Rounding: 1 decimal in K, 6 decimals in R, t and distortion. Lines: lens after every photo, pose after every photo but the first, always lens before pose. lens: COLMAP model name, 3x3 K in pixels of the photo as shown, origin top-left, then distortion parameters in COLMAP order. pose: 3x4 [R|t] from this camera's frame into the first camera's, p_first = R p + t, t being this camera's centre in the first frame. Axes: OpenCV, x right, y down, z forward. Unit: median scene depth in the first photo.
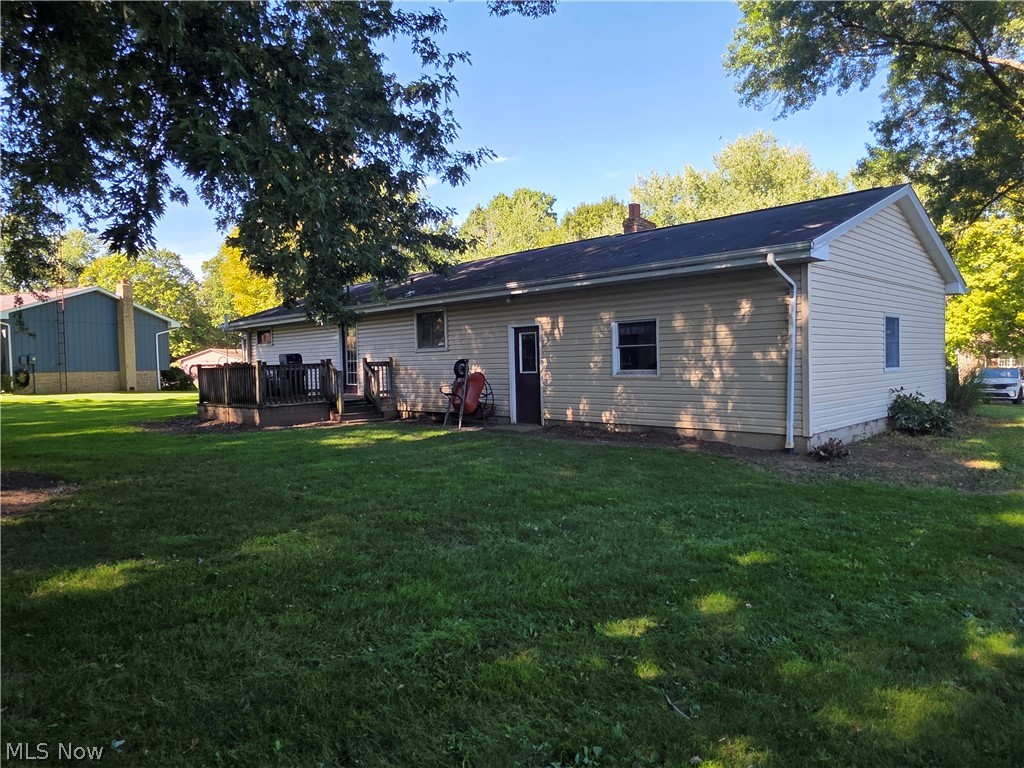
lens RADIAL K [[649.6, 0, 517.2], [0, 649.6, 388.9], [0, 0, 1]] dist [-0.003524, -0.002118]
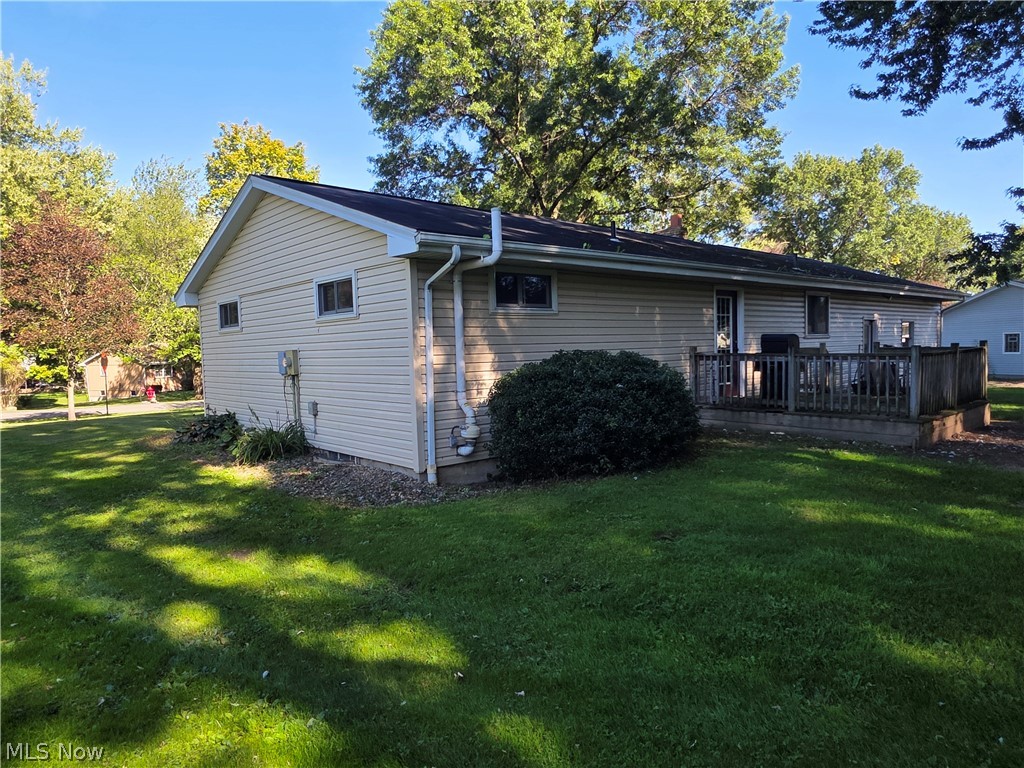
lens RADIAL K [[645.9, 0, 514.0], [0, 645.9, 388.0], [0, 0, 1]] dist [-0.002438, -0.003284]
pose [[0.044160, -0.036140, 0.998371, -1.282858], [0.071766, 0.996878, 0.032911, -0.055579], [-0.996443, 0.070196, 0.046616, 1.654632]]
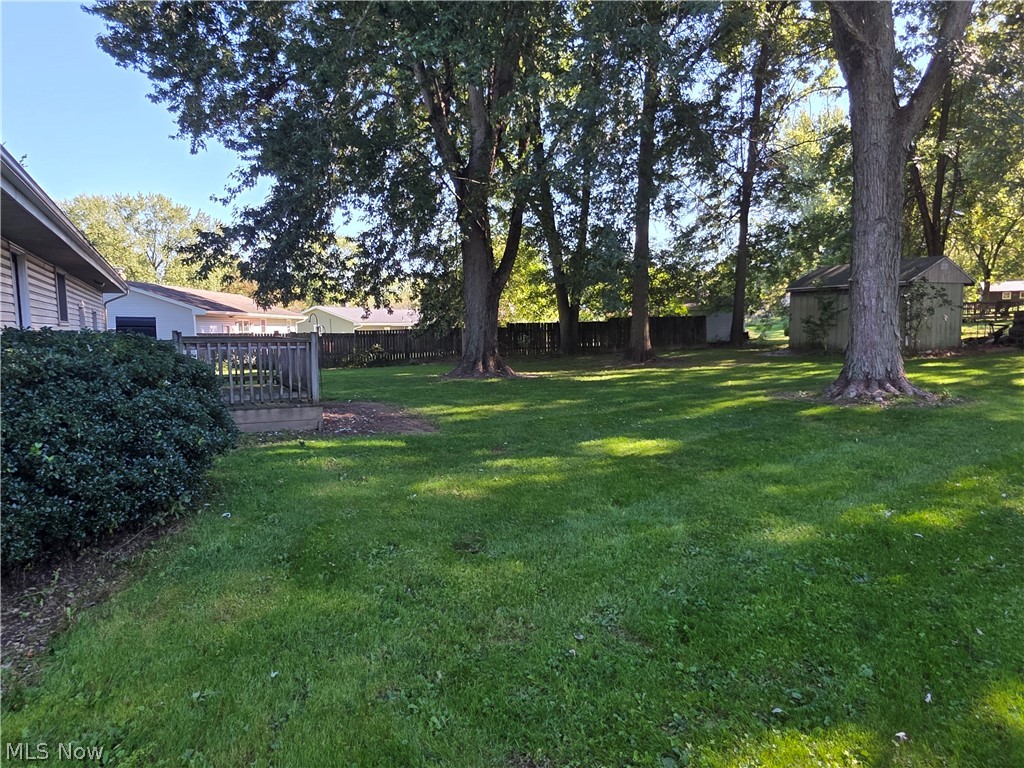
lens RADIAL K [[649.6, 0, 517.2], [0, 649.6, 388.9], [0, 0, 1]] dist [-0.003524, -0.002118]
pose [[-0.958088, 0.009176, 0.286328, -1.009071], [0.047446, 0.990766, 0.127010, -0.064582], [-0.282519, 0.135272, -0.949676, 1.874072]]
